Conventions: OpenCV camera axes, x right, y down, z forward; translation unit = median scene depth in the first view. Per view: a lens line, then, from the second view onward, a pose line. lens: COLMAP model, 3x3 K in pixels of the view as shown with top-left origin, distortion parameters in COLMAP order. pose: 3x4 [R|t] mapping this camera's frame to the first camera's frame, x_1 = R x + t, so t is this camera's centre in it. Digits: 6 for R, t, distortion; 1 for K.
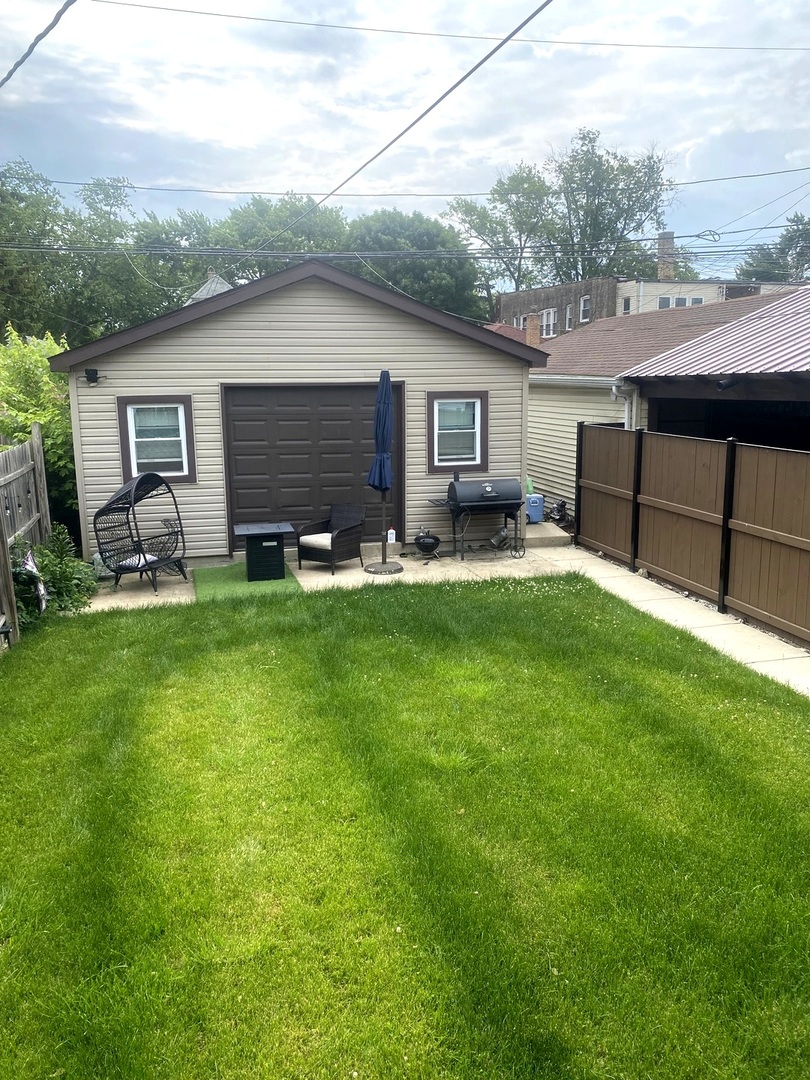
lens RADIAL K [[804.7, 0, 405.0], [0, 804.7, 540.0], [0, 0, 1]] dist [0.003390, -0.009388]
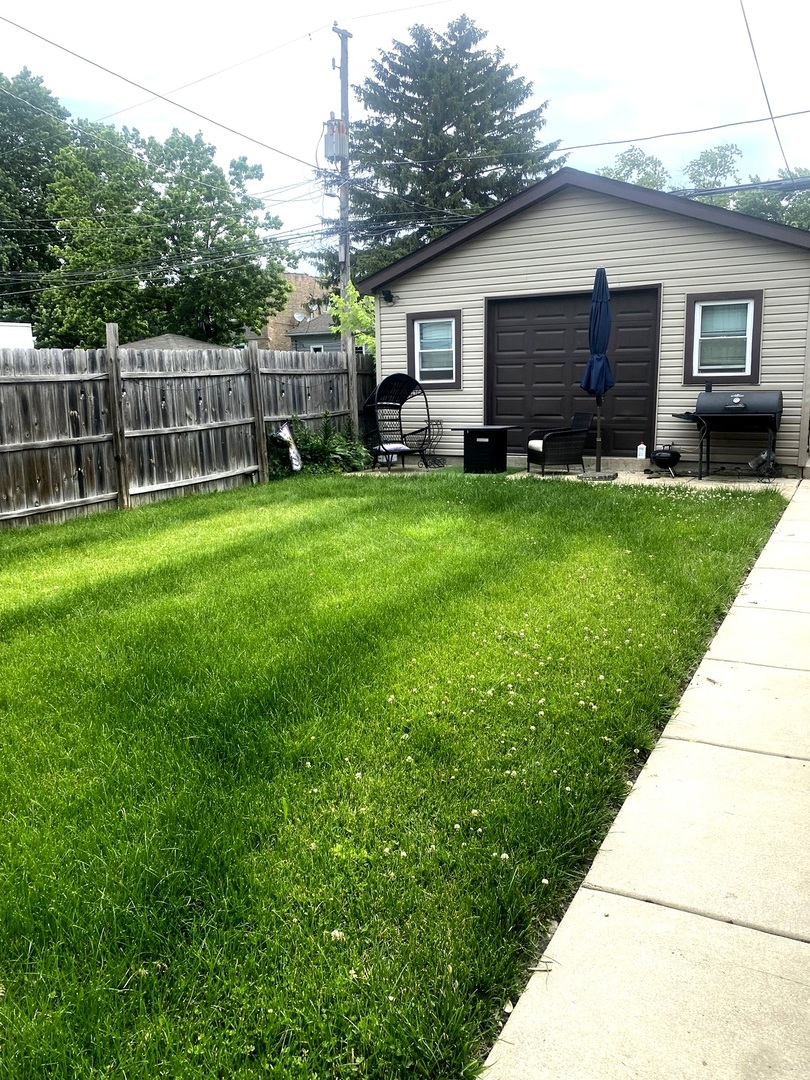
lens RADIAL K [[804.7, 0, 405.0], [0, 804.7, 540.0], [0, 0, 1]] dist [0.003390, -0.009388]
pose [[0.753472, 0.124680, -0.645550, 0.412980], [-0.109355, 0.991944, 0.063944, 0.071189], [0.648322, 0.022414, 0.761036, 0.093784]]
